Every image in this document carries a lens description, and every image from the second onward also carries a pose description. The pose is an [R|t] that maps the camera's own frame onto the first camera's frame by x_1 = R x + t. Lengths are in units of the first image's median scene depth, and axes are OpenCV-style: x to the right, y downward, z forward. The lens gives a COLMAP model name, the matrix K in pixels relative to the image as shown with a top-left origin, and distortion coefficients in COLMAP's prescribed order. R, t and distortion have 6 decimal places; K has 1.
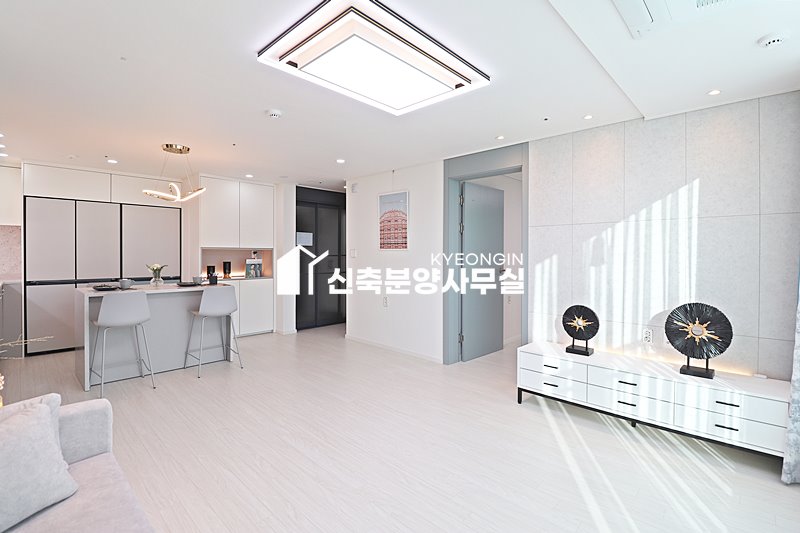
lens RADIAL K [[376.5, 0, 399.7], [0, 376.5, 261.2], [0, 0, 1]] dist [-0.004058, -0.000536]
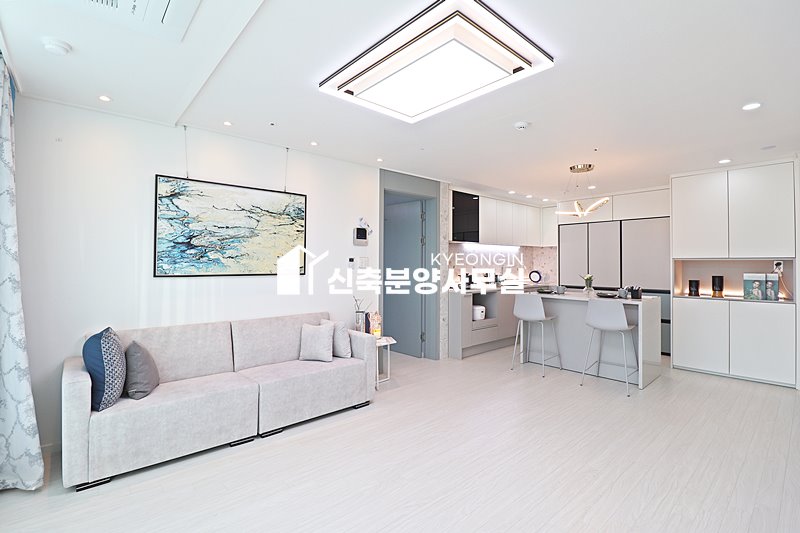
lens RADIAL K [[376.5, 0, 399.7], [0, 376.5, 263.6], [0, 0, 1]] dist [-0.004058, -0.000536]
pose [[-0.069655, -0.006781, -0.997548, 0.405128], [-0.024633, 0.999684, -0.005076, -0.004440], [0.997267, 0.024219, -0.069800, 0.435359]]
